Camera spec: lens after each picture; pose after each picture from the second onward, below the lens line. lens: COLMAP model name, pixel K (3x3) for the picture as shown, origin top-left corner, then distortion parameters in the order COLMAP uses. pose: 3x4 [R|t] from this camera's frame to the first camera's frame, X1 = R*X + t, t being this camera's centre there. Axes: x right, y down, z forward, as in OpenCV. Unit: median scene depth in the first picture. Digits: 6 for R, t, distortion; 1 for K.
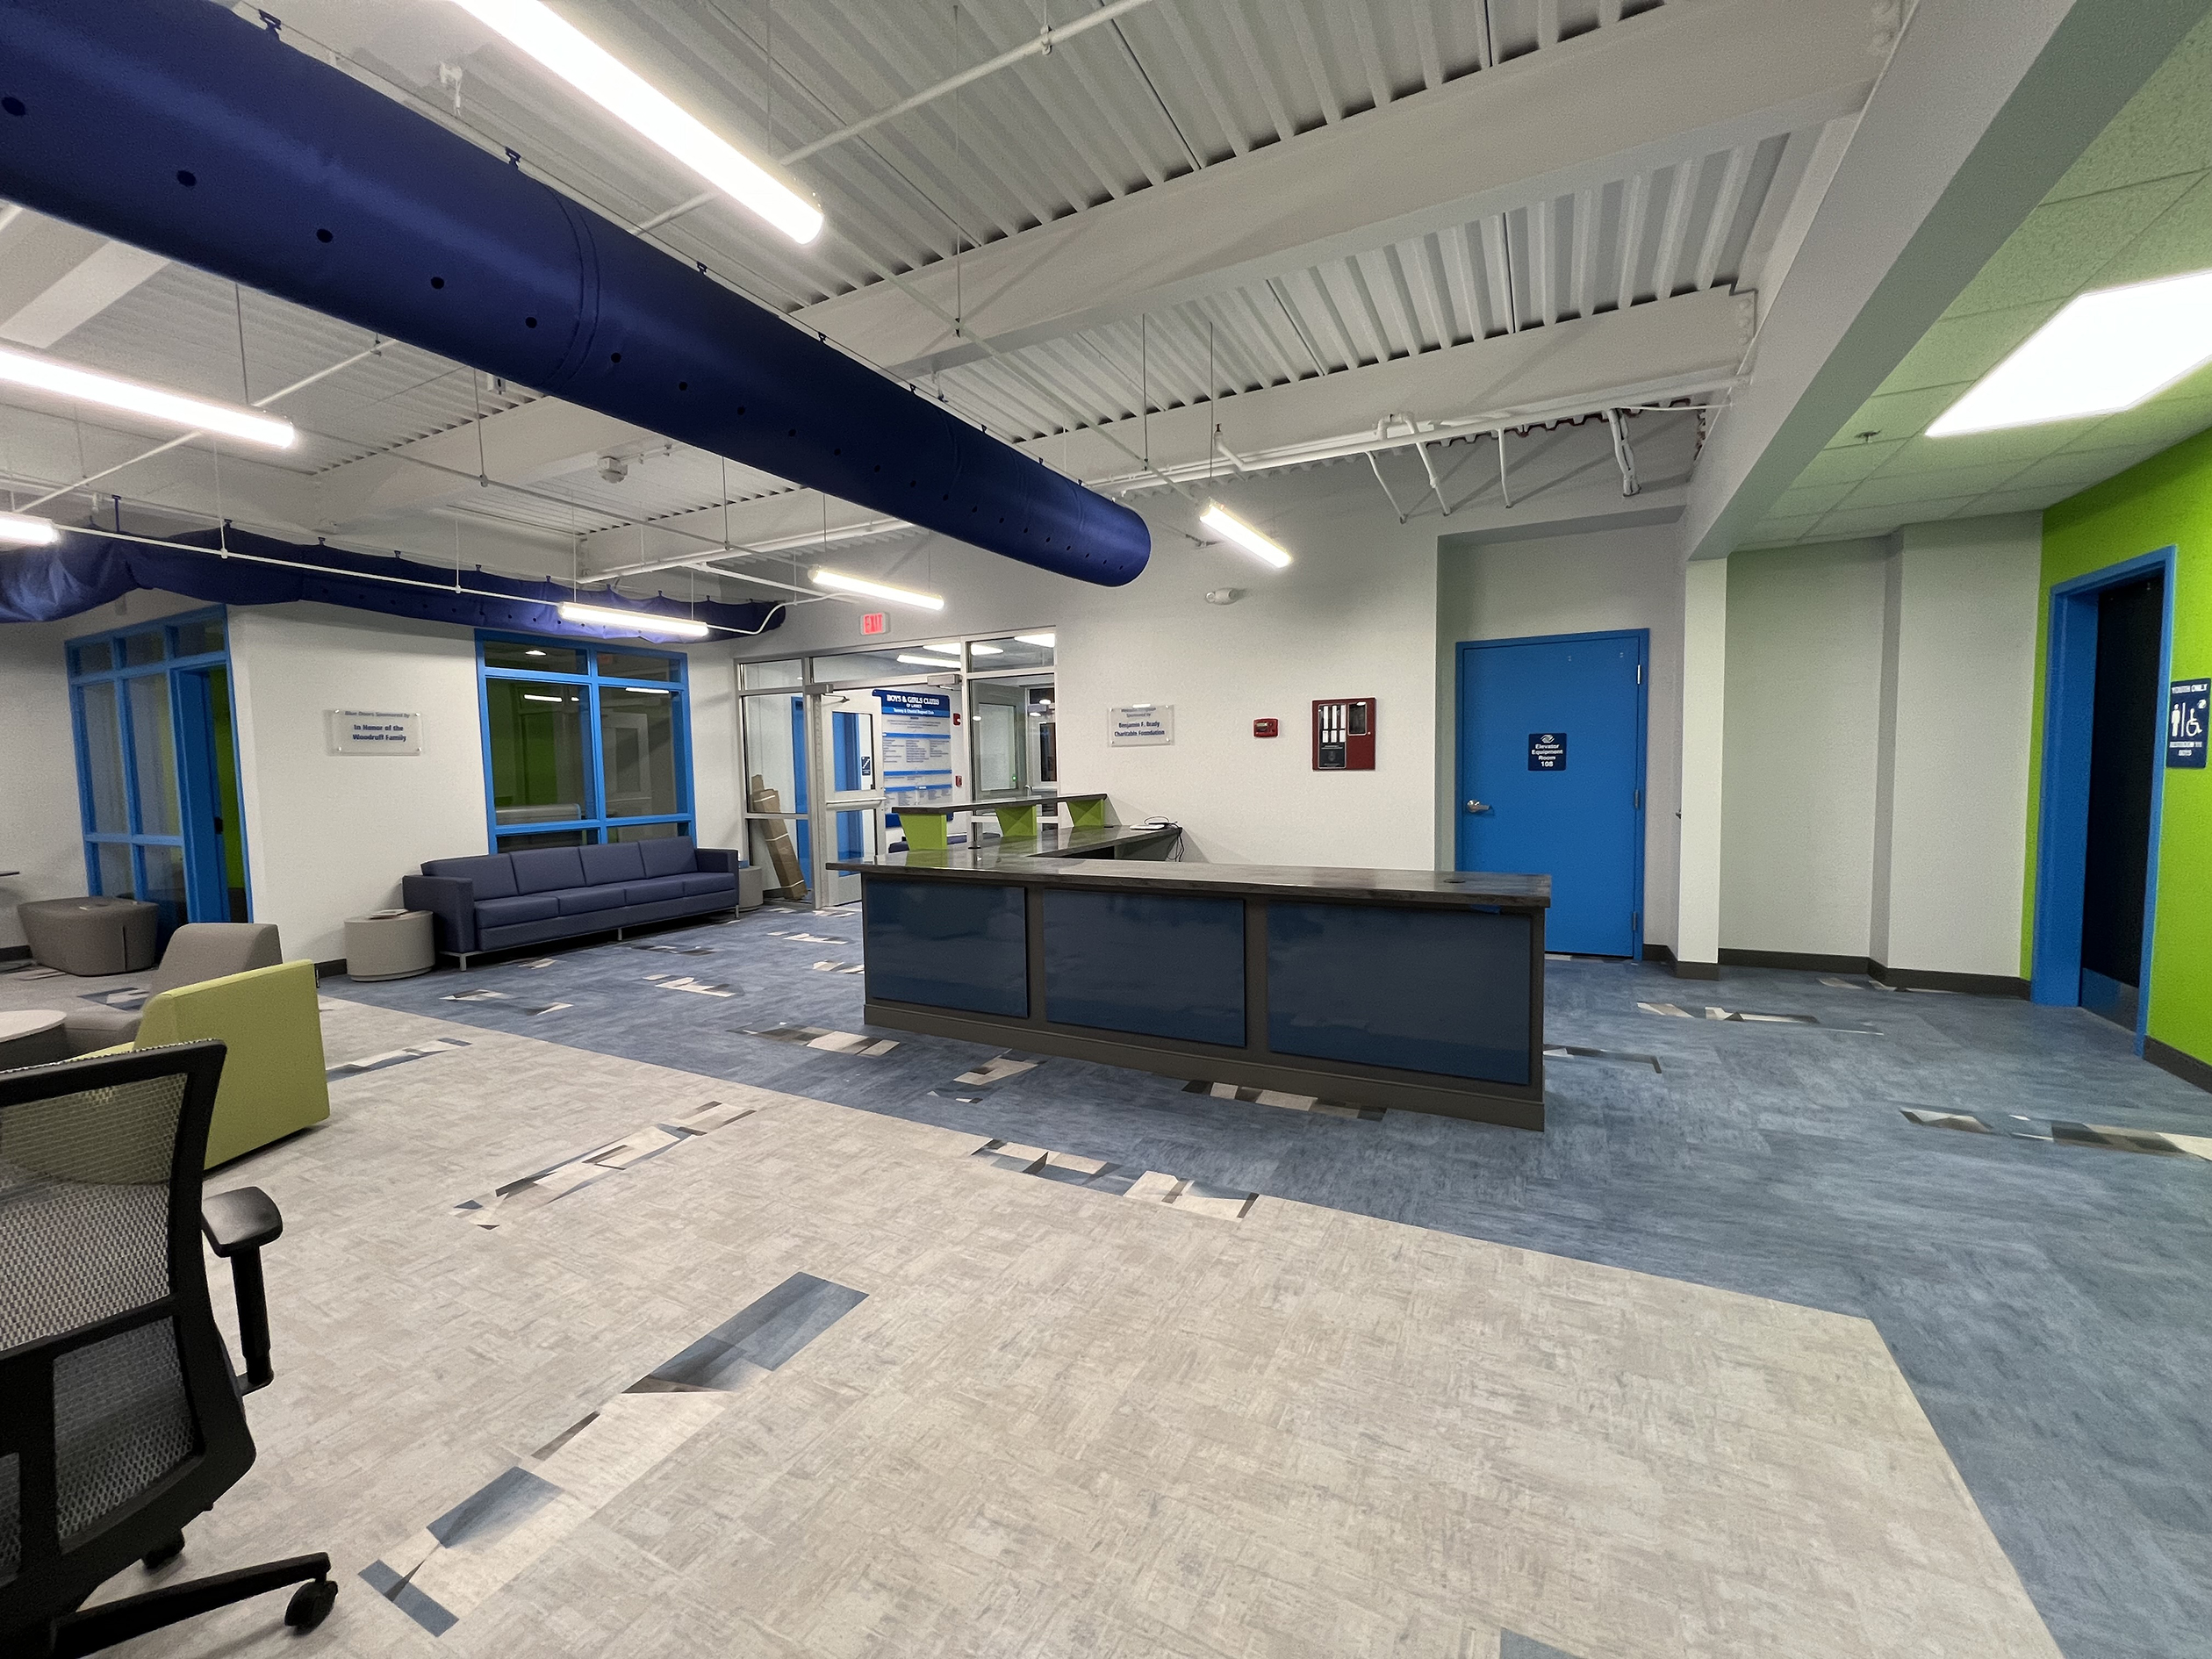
lens RADIAL K [[889.6, 0, 1101.8], [0, 889.6, 828.6], [0, 0, 1]] dist [-0.002926, 0.000241]
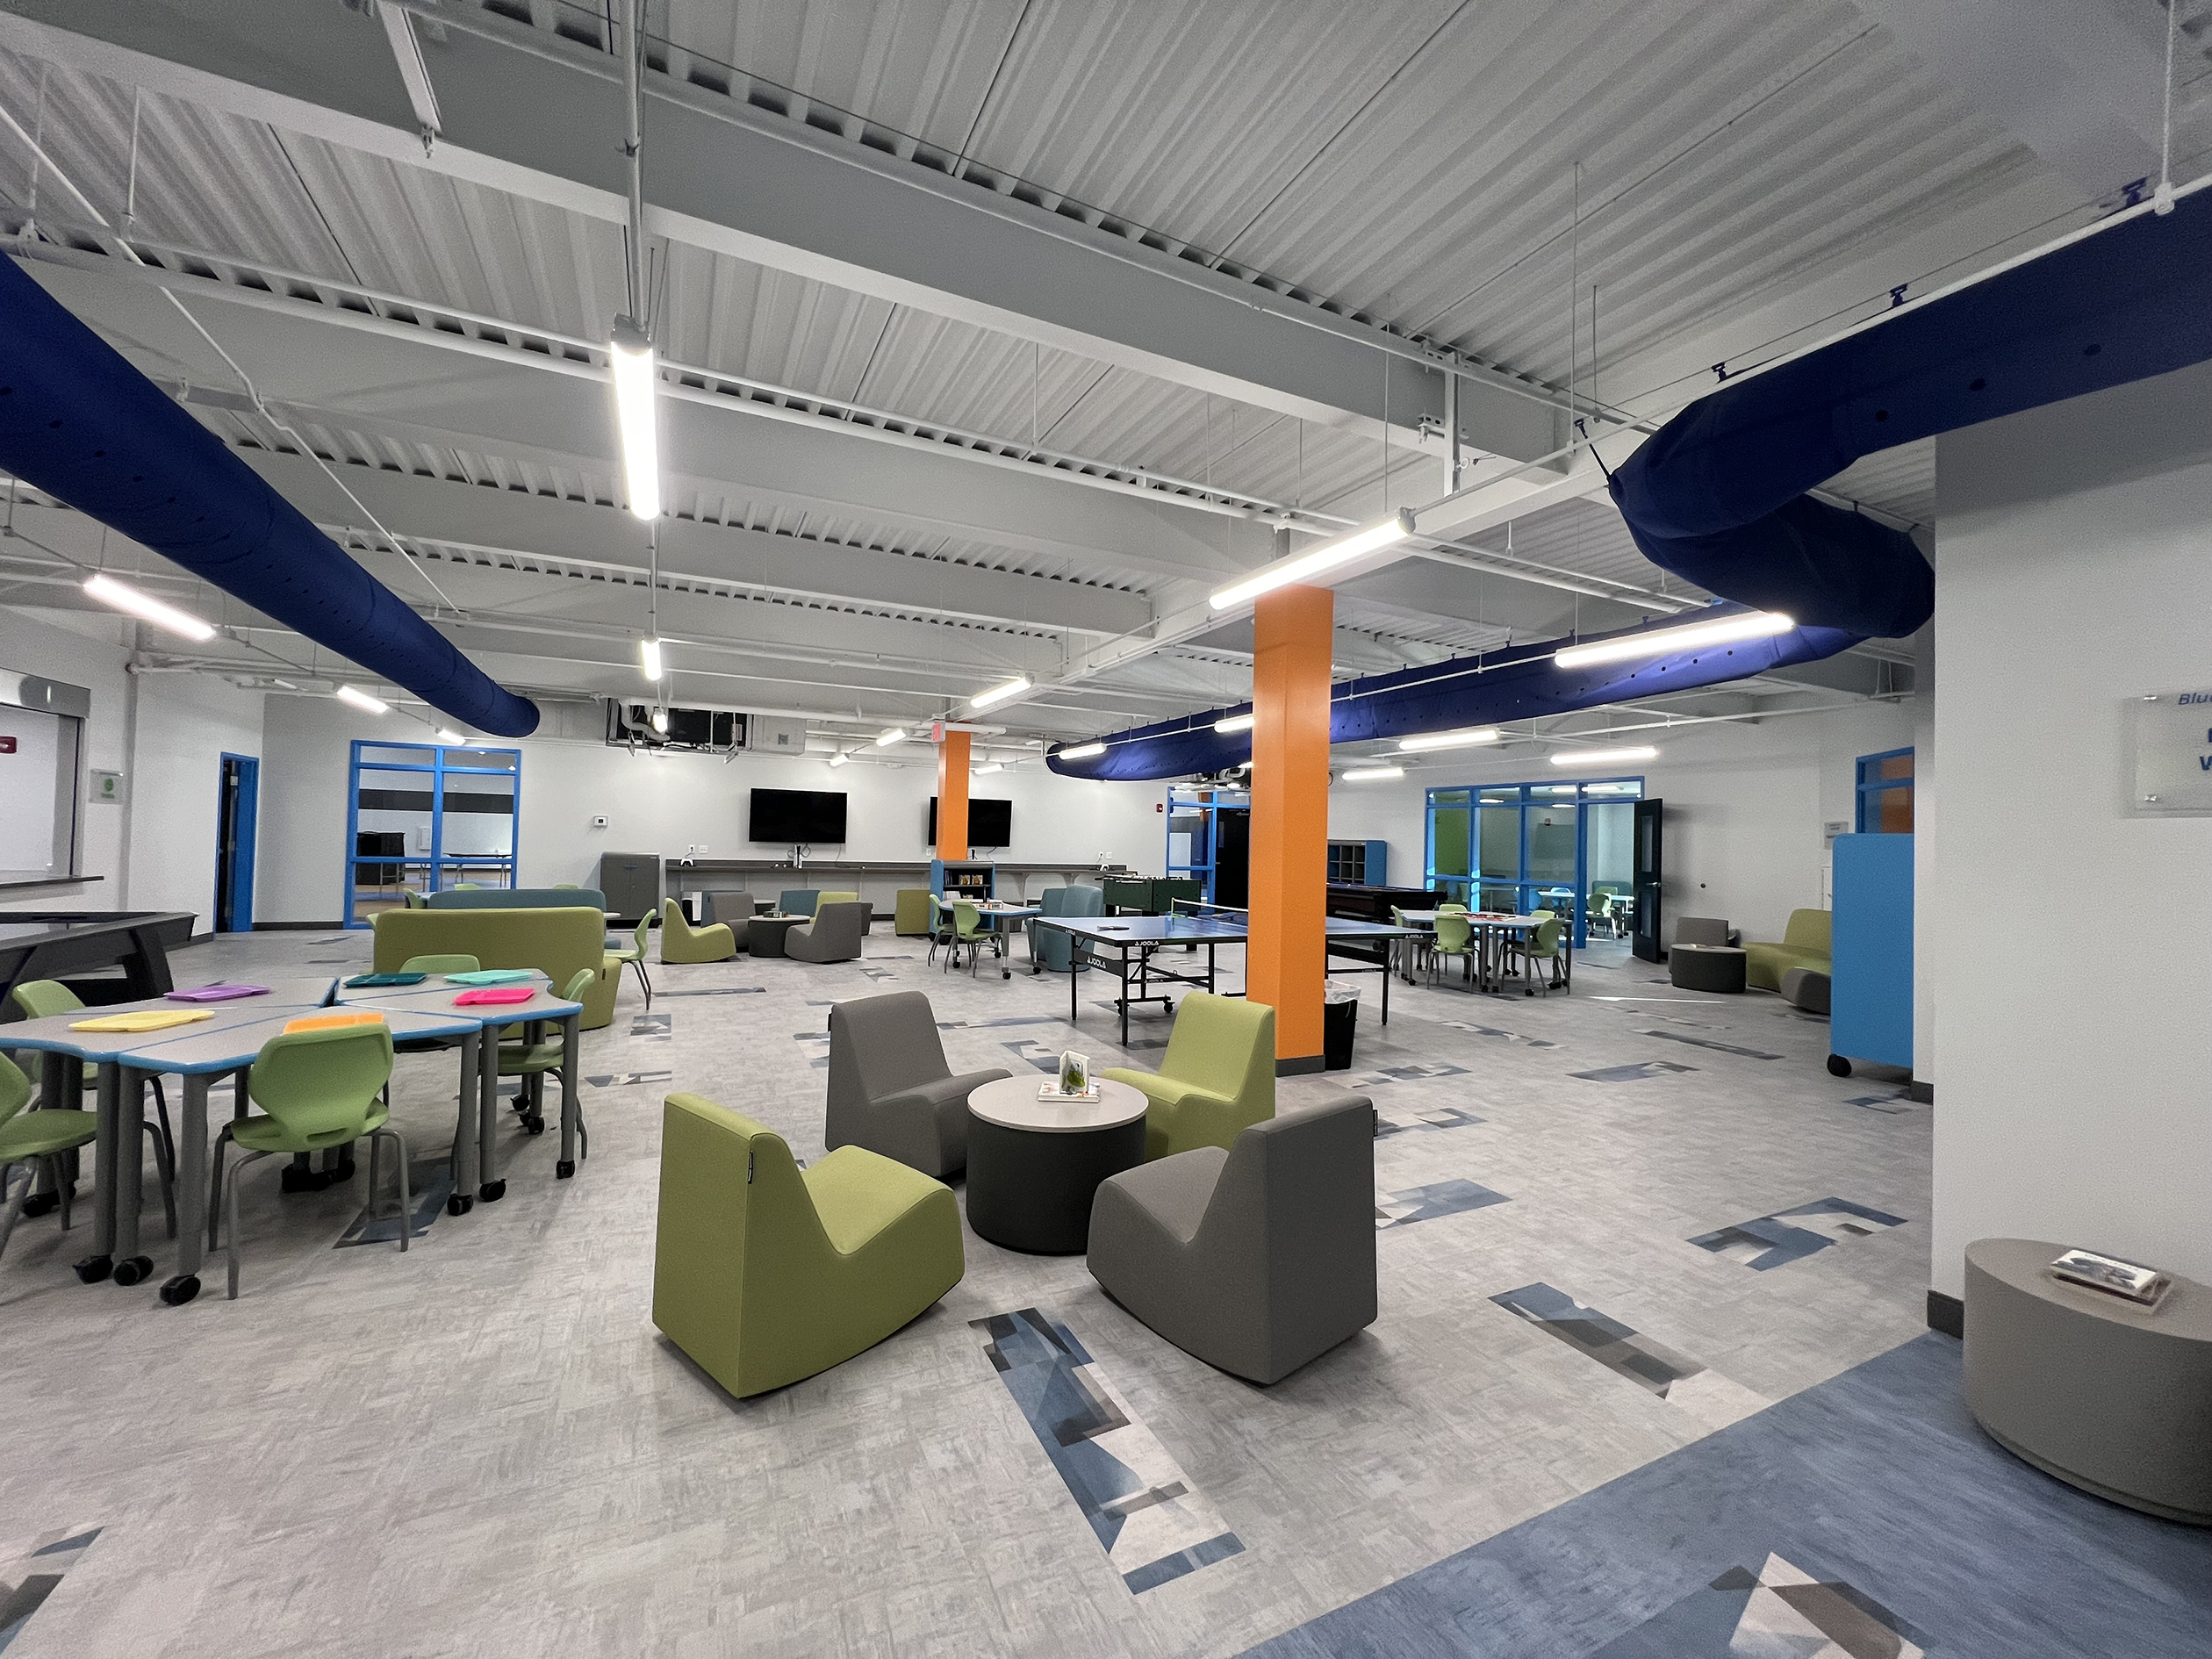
lens RADIAL K [[889.6, 0, 1091.7], [0, 889.6, 828.1], [0, 0, 1]] dist [-0.002926, 0.000241]
pose [[-0.607424, -0.011298, -0.794297, -0.512364], [-0.068237, 0.996945, 0.038002, -0.093730], [0.791442, 0.077284, -0.606339, 1.462527]]
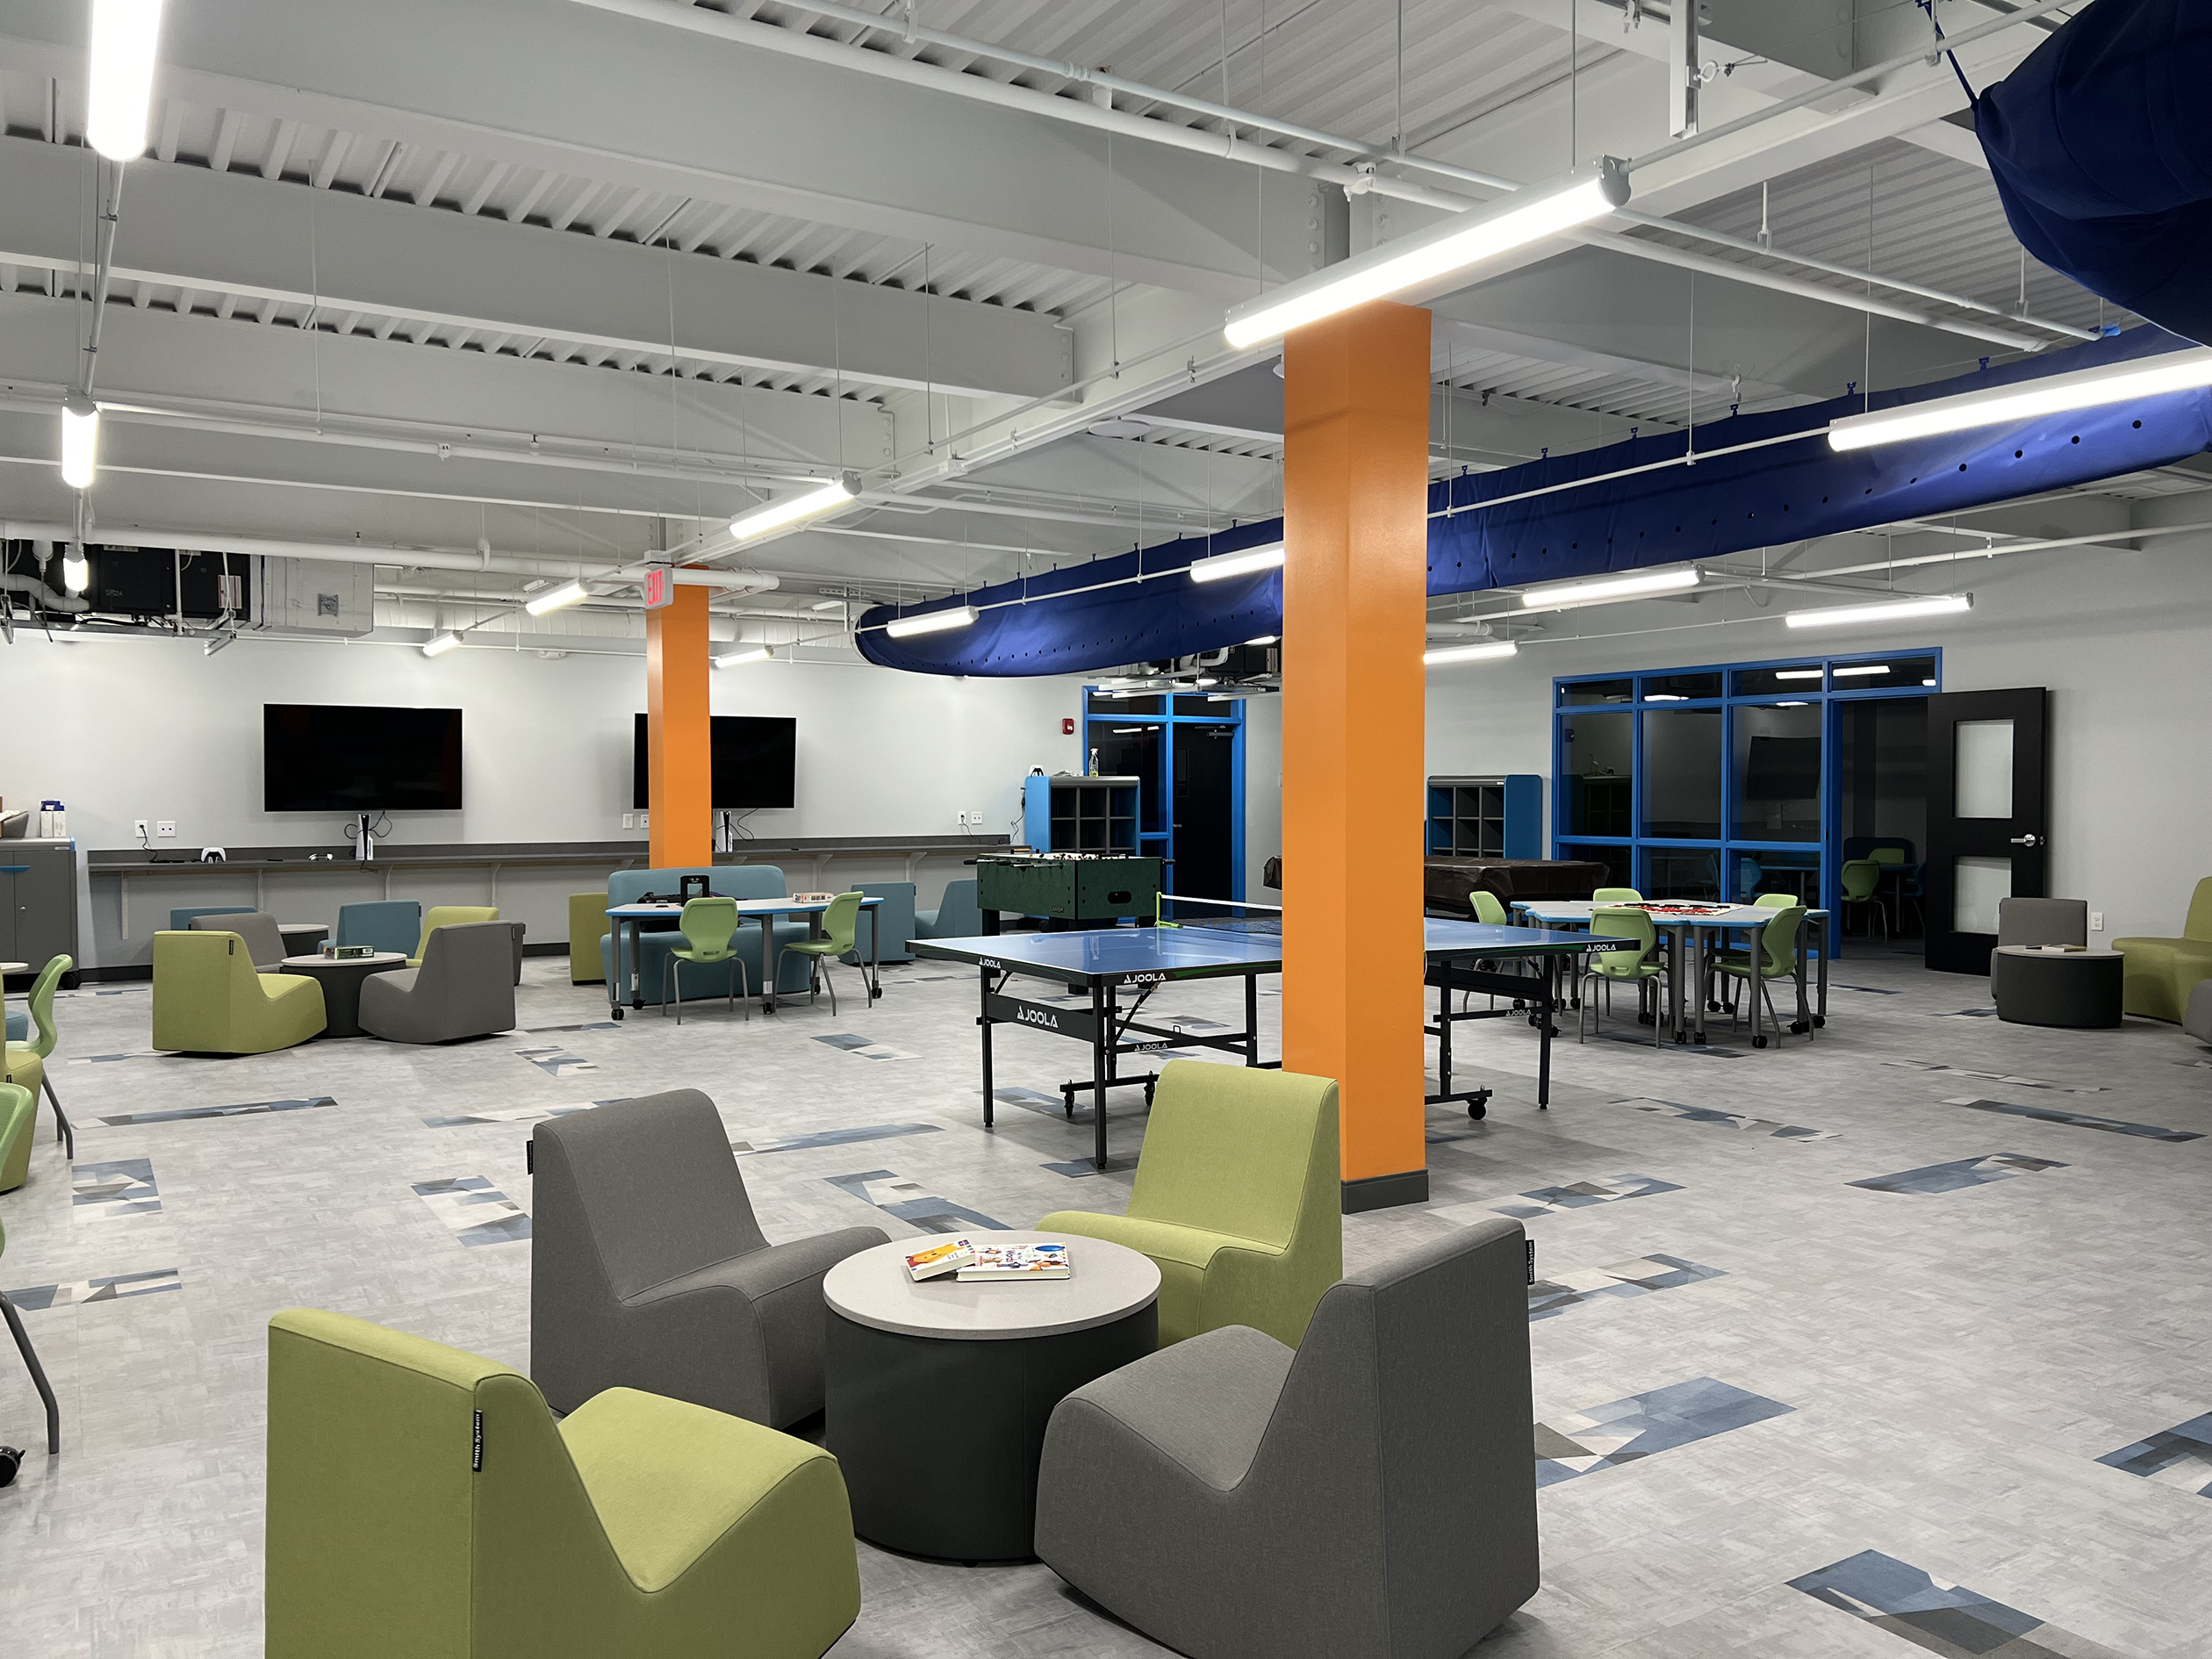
lens RADIAL K [[1674.7, 0, 1109.8], [0, 1674.7, 836.8], [0, 0, 1]] dist [0.055049, -0.058120]
pose [[-0.519339, 0.040108, -0.853627, -0.471350], [-0.046330, 0.996108, 0.074989, -0.091661], [0.853312, 0.078493, -0.515459, 1.413276]]
